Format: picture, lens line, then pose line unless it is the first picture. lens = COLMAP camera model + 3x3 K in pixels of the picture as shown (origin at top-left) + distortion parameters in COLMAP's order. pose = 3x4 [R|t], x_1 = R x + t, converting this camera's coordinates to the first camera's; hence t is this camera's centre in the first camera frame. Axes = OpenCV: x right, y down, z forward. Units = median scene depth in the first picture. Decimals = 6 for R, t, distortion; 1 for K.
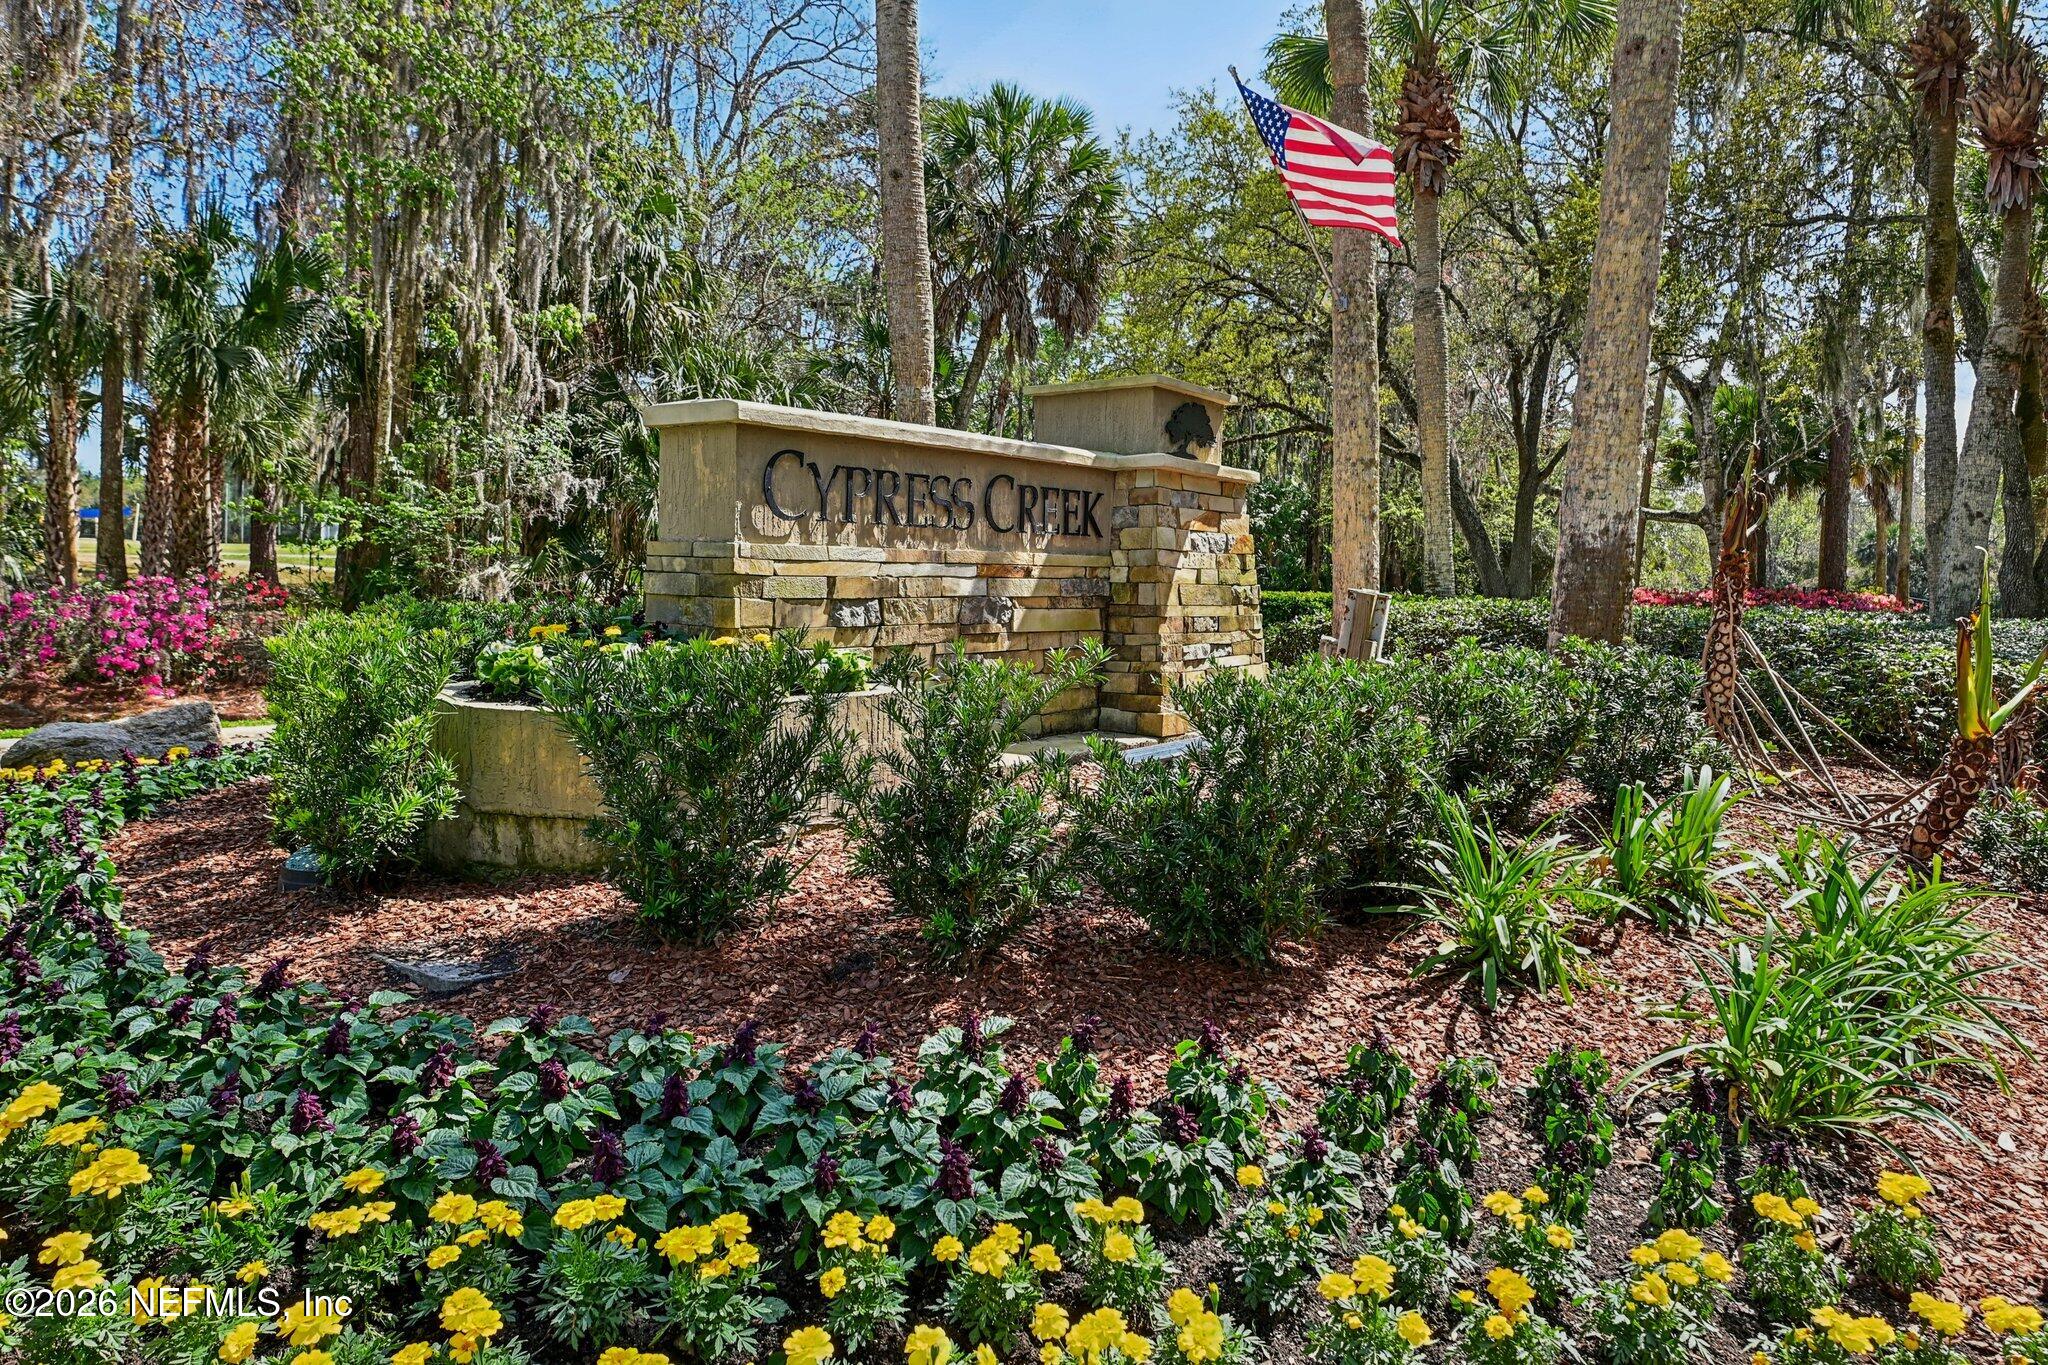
lens RADIAL K [[1191.0, 0, 1024.0], [0, 1191.0, 682.5], [0, 0, 1]] dist [-0.002858, -0.002731]
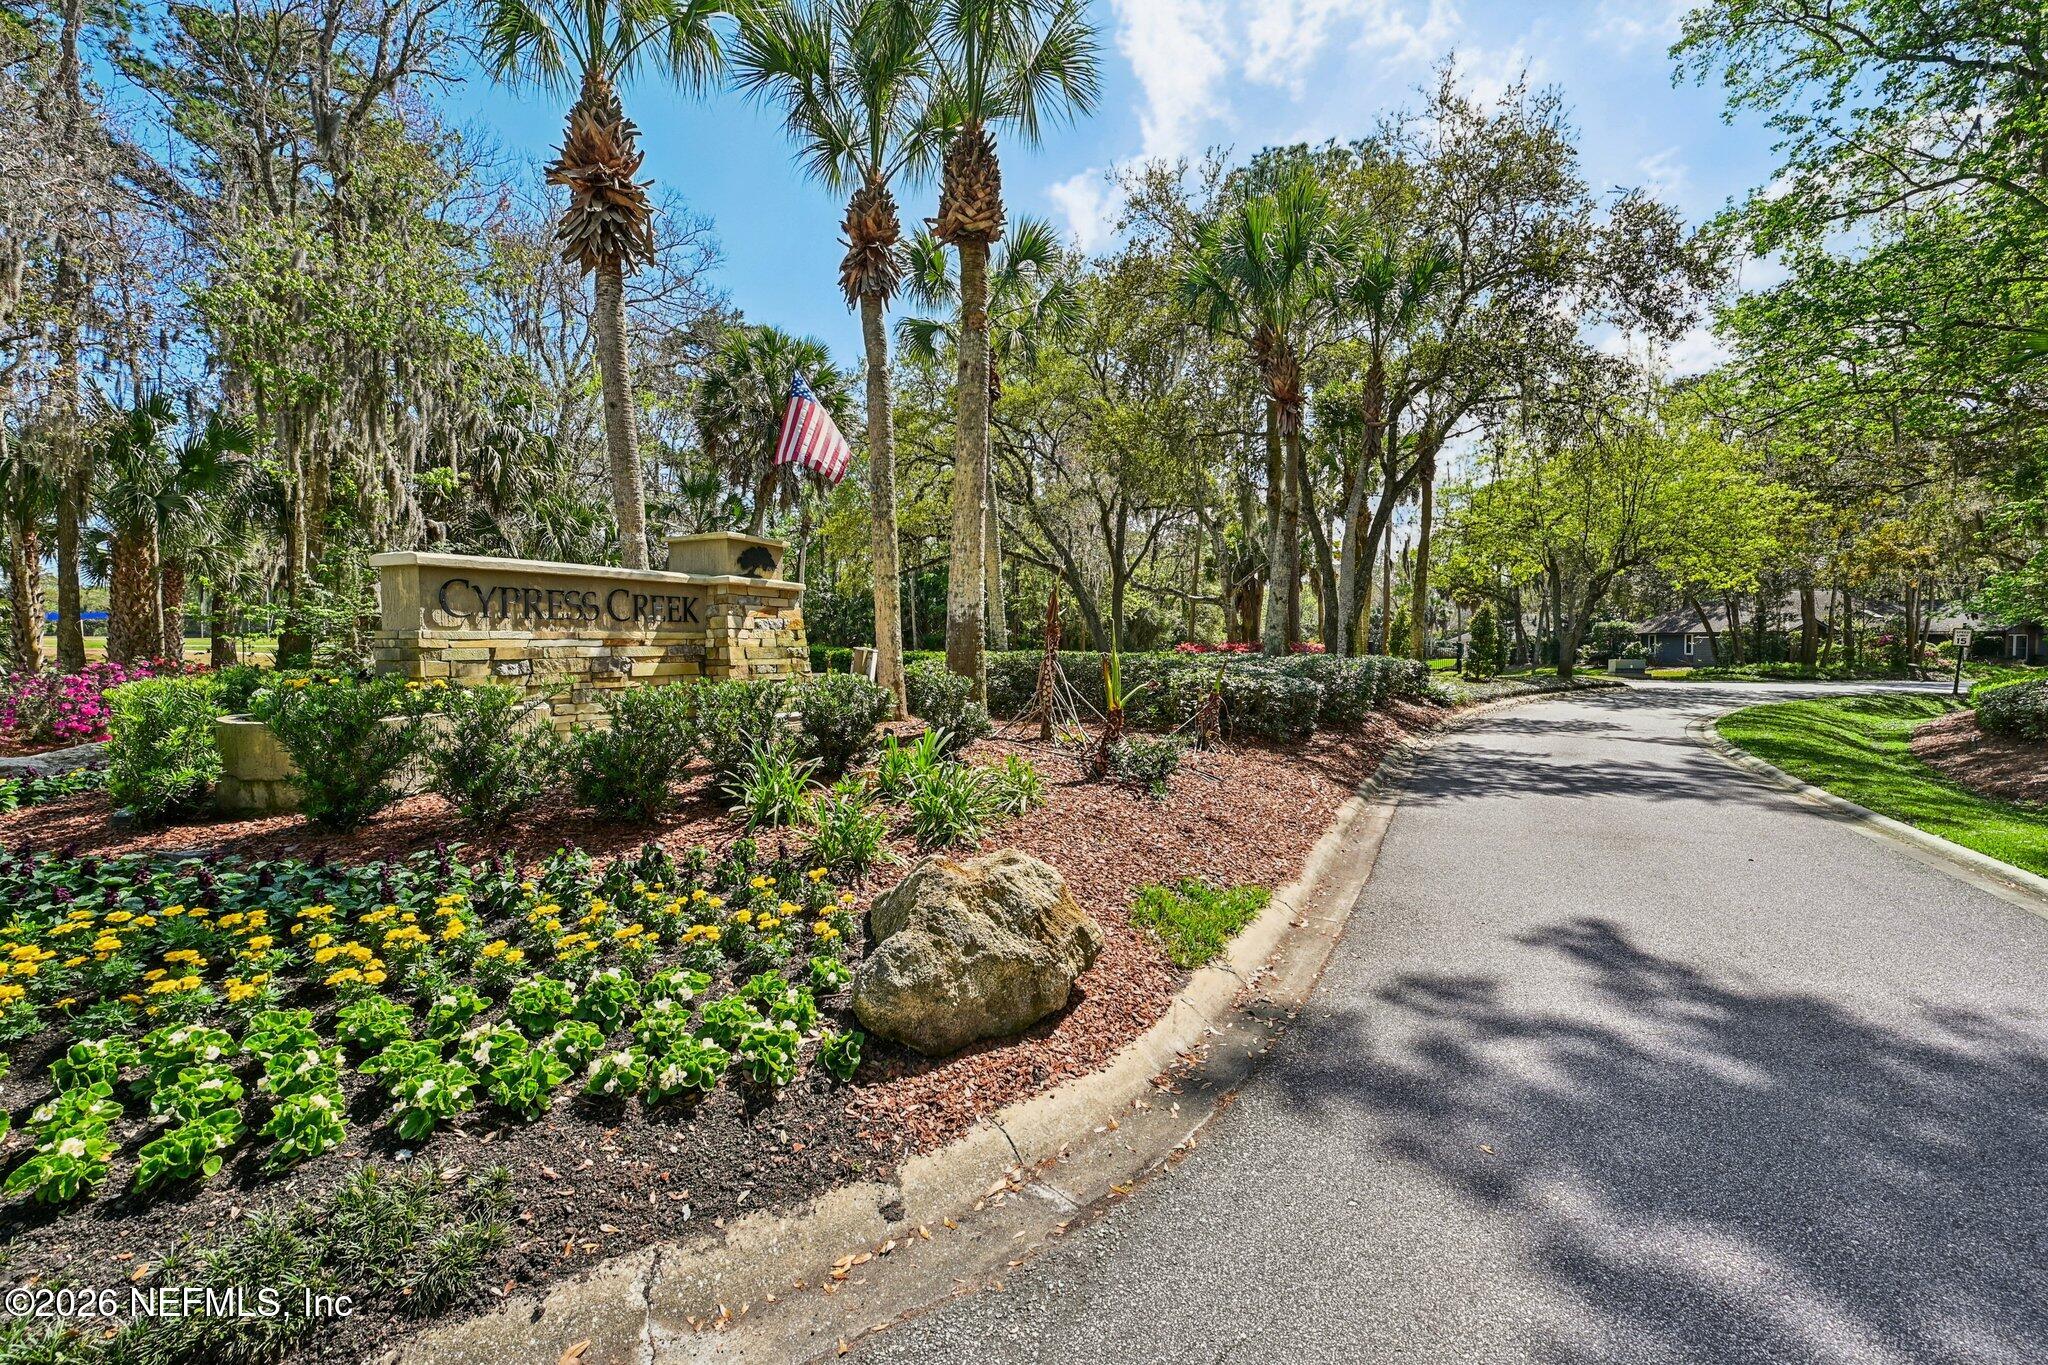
lens RADIAL K [[806.9, 0, 1025.2], [0, 806.9, 708.3], [0, 0, 1]] dist [-0.001447, -0.000024]
pose [[0.980012, -0.041720, 0.194516, 0.280757], [0.043755, 0.999023, -0.006177, 0.033320], [-0.194068, 0.014564, 0.980880, -0.261087]]
